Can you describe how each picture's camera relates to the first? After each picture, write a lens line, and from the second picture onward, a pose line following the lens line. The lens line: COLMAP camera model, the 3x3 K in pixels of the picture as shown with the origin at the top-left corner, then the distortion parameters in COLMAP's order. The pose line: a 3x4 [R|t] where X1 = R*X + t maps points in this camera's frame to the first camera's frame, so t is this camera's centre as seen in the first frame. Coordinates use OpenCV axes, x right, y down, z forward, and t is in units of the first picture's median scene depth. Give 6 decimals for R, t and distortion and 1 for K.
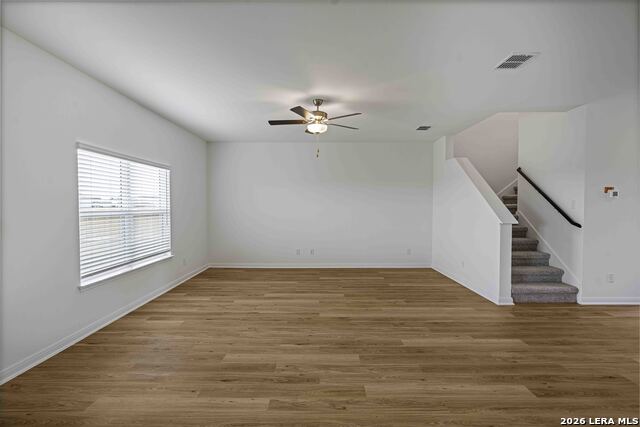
lens RADIAL K [[289.9, 0, 318.2], [0, 289.9, 214.2], [0, 0, 1]] dist [-0.002922, -0.000145]
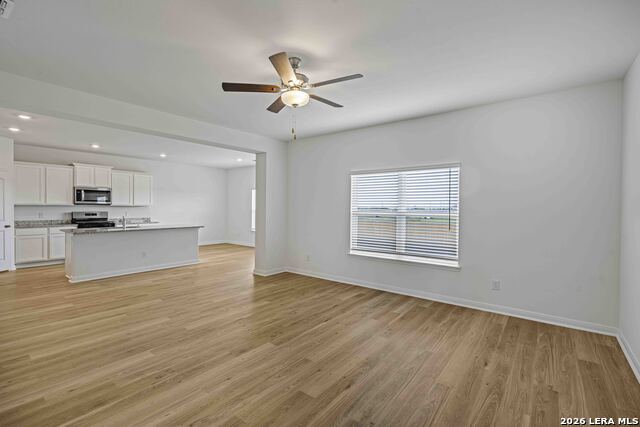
lens RADIAL K [[291.7, 0, 319.9], [0, 291.7, 208.2], [0, 0, 1]] dist [-0.000479, -0.000366]
pose [[-0.618641, -0.002379, -0.785670, 0.603480], [-0.029416, 0.999364, 0.020136, -0.049129], [0.785123, 0.035568, -0.618318, 1.728954]]
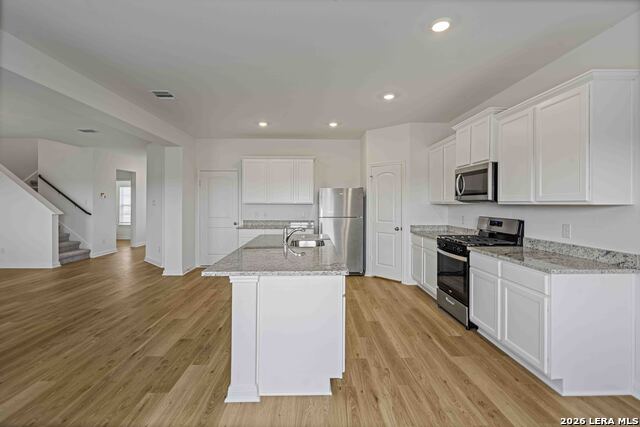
lens RADIAL K [[294.0, 0, 317.3], [0, 294.0, 203.0], [0, 0, 1]] dist [-0.001504, -0.000068]
pose [[-0.022375, 0.001714, 0.999748, -1.136458], [0.024733, 0.999693, -0.001161, 0.009750], [-0.999444, 0.024701, -0.022410, -0.433897]]
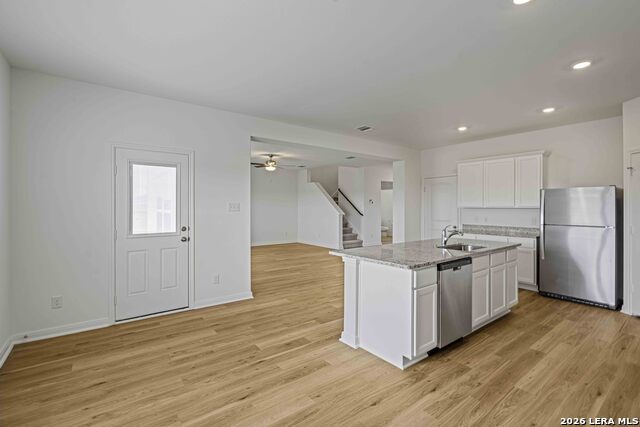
lens RADIAL K [[294.0, 0, 317.3], [0, 294.0, 203.0], [0, 0, 1]] dist [-0.001504, -0.000068]
pose [[0.796504, 0.009341, 0.604562, -1.133387], [0.014254, 0.999313, -0.034221, 0.021037], [-0.604466, 0.035875, 0.795823, -0.943110]]
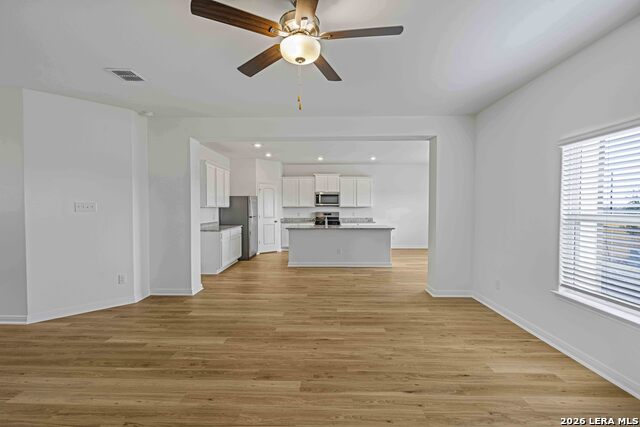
lens RADIAL K [[289.9, 0, 318.2], [0, 289.9, 214.2], [0, 0, 1]] dist [-0.002922, -0.000145]
pose [[-0.999807, -0.000790, 0.019631, -0.050293], [0.000234, 0.998641, 0.052110, -0.049358], [-0.019646, 0.052104, -0.998448, 1.734745]]
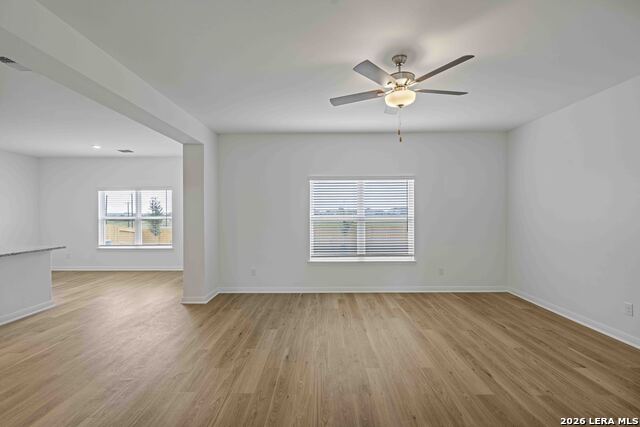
lens RADIAL K [[289.9, 0, 318.2], [0, 289.9, 214.2], [0, 0, 1]] dist [-0.002922, -0.000145]
pose [[-0.010592, 0.004194, -0.999935, 0.773918], [-0.021548, 0.999758, 0.004421, -0.030674], [0.999712, 0.021594, -0.010499, 0.947069]]
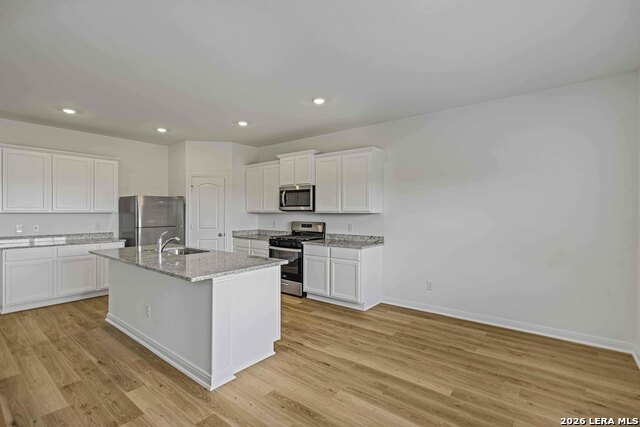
lens RADIAL K [[300.3, 0, 320.0], [0, 300.3, 213.5], [0, 0, 1]] dist [-0.004003, -0.000363]
pose [[-0.783865, -0.005547, 0.620907, -1.151424], [0.014271, 0.999535, 0.026946, -0.009643], [-0.620768, 0.029983, -0.783421, 0.123433]]
